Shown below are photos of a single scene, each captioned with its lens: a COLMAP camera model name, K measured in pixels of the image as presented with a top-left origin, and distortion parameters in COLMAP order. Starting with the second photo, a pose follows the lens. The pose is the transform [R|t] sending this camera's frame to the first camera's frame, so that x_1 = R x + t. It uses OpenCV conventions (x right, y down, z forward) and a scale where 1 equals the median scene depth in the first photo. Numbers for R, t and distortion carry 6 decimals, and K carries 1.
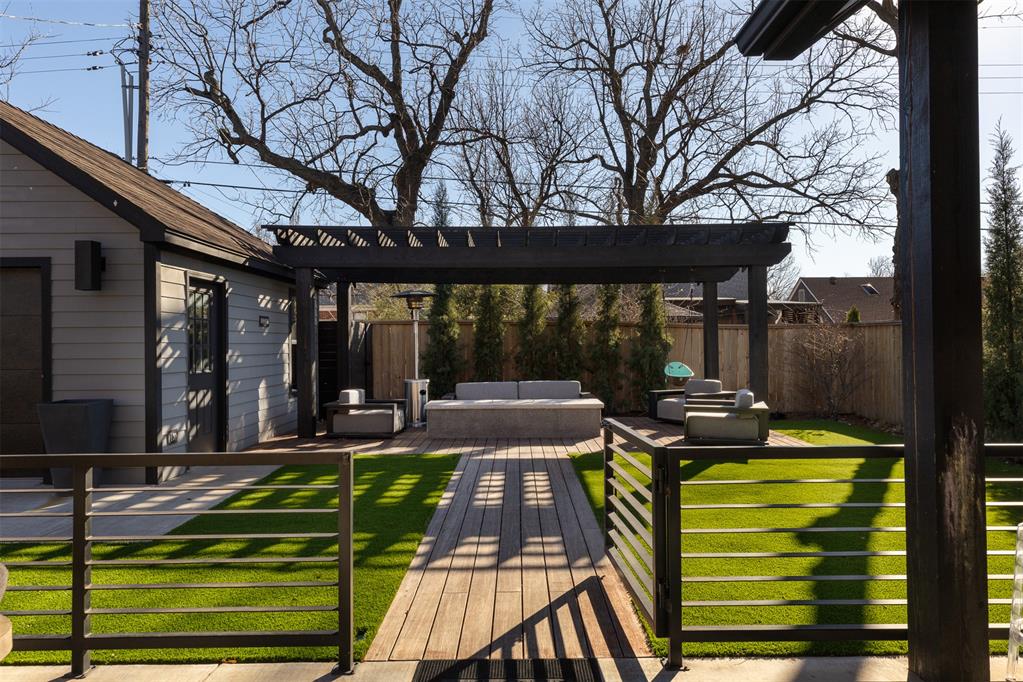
lens RADIAL K [[681.8, 0, 511.5], [0, 681.8, 341.0], [0, 0, 1]] dist [0.019606, -0.003487]
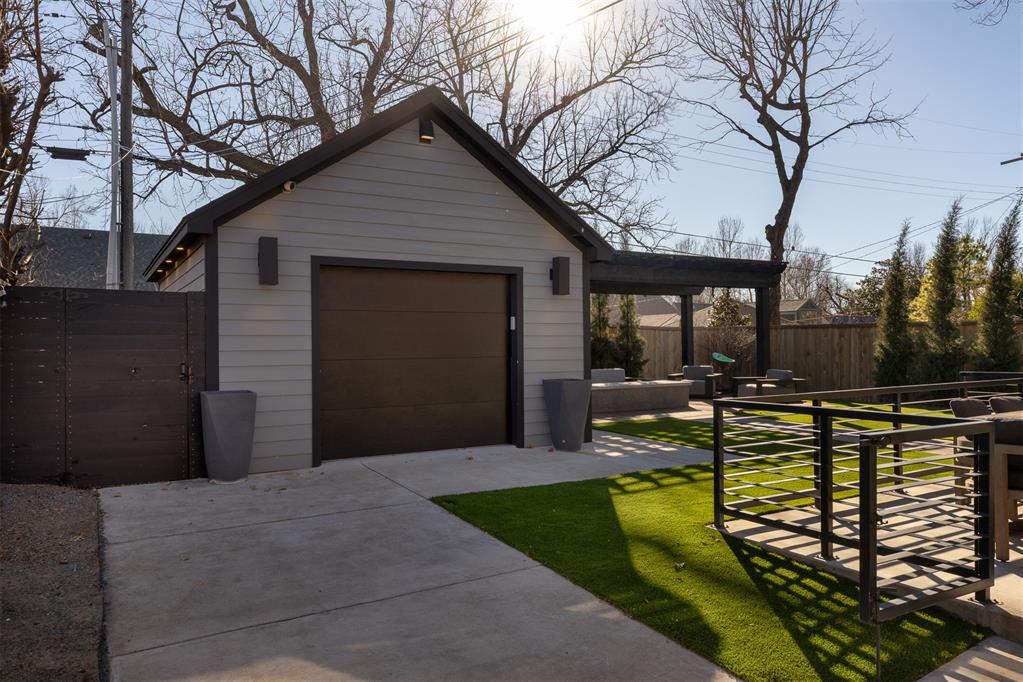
lens RADIAL K [[706.8, 0, 511.5], [0, 706.8, 341.0], [0, 0, 1]] dist [0.001821, 0.000115]
pose [[0.864338, 0.002048, 0.502907, -0.932271], [-0.001972, 0.999998, -0.000683, 0.009287], [-0.502907, -0.000401, 0.864340, -0.073667]]
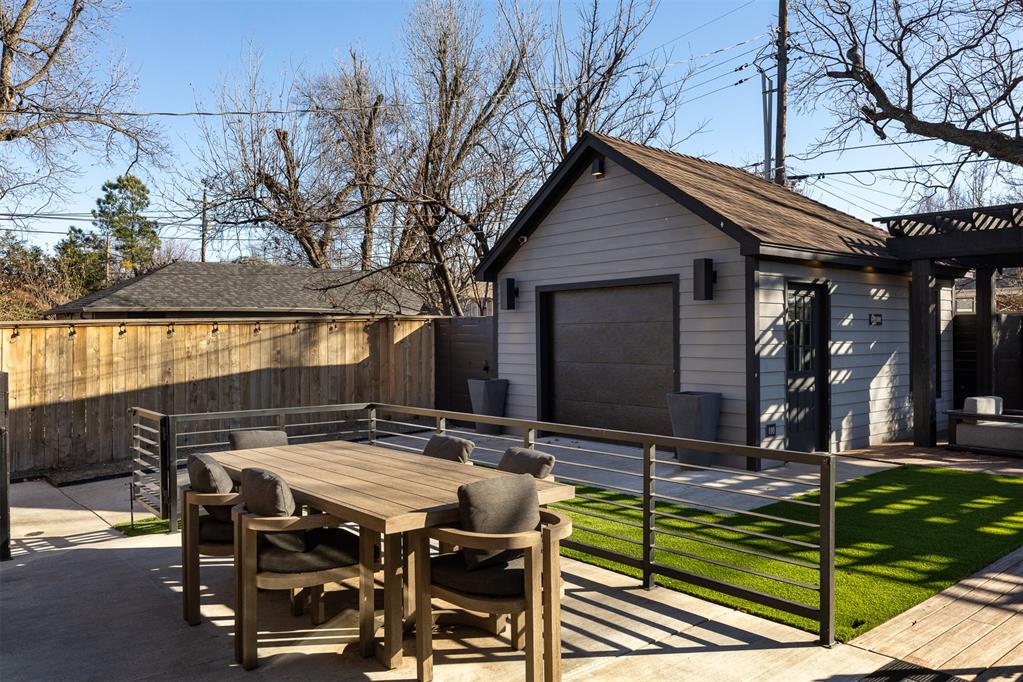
lens RADIAL K [[757.4, 0, 511.5], [0, 757.4, 341.0], [0, 0, 1]] dist [0.000261, 0.003902]
pose [[0.643700, 0.005678, -0.765257, 0.120082], [0.005955, 0.999905, 0.012428, -0.014968], [0.765255, -0.012557, 0.643605, -0.067081]]
